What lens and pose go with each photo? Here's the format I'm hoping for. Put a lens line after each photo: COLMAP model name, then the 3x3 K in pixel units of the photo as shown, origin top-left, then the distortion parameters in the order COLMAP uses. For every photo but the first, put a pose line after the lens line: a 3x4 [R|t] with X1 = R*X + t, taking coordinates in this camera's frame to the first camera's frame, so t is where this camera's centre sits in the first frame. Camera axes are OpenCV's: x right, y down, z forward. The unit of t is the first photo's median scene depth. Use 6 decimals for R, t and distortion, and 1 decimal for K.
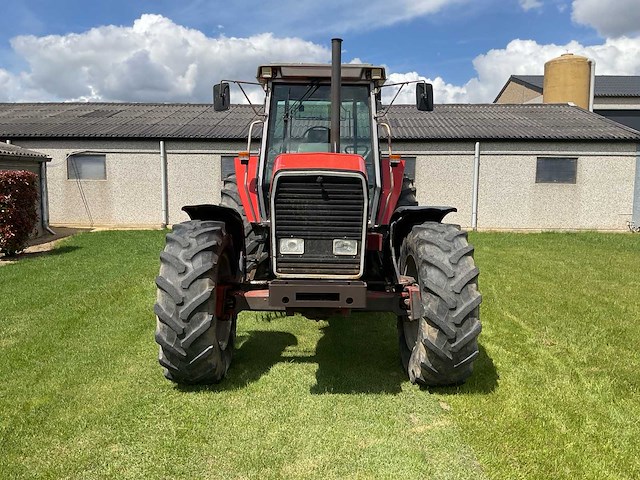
lens RADIAL K [[536.0, 0, 325.2], [0, 536.0, 238.5], [0, 0, 1]] dist [0.036555, -0.069062]
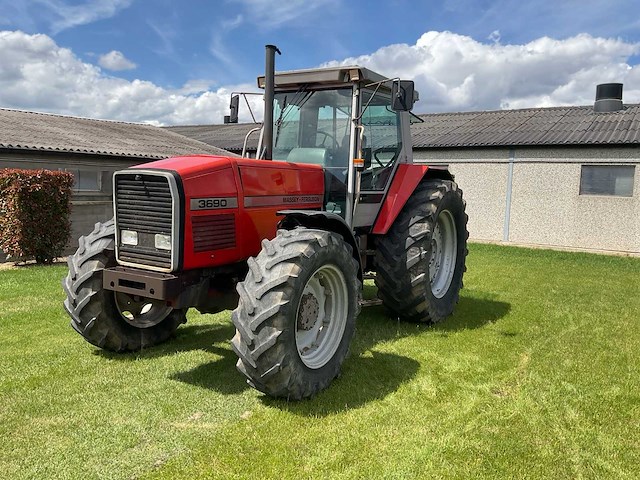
lens RADIAL K [[536.0, 0, 316.7], [0, 536.0, 240.0], [0, 0, 1]] dist [0.036555, -0.069062]
pose [[0.852385, 0.070923, -0.518083, 0.562434], [-0.081014, 0.996708, 0.003153, -0.010255], [0.516601, 0.039284, 0.855324, 0.158453]]
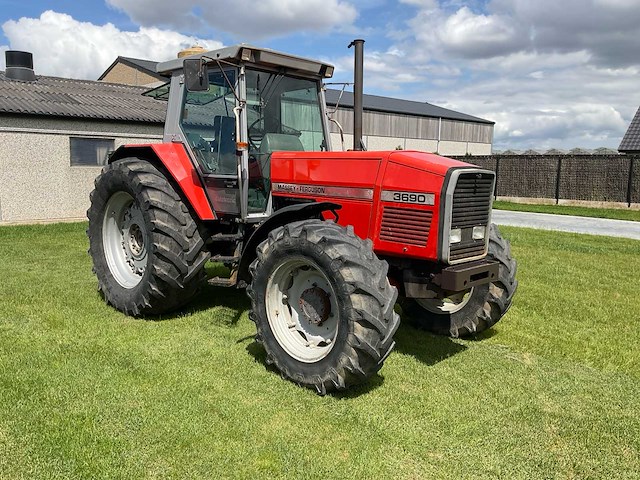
lens RADIAL K [[536.0, 0, 321.8], [0, 536.0, 238.9], [0, 0, 1]] dist [0.036555, -0.069062]
pose [[0.696755, -0.097280, 0.710682, -0.688533], [0.071653, 0.995245, 0.065983, -0.047959], [-0.713721, 0.004948, 0.700412, 0.266846]]
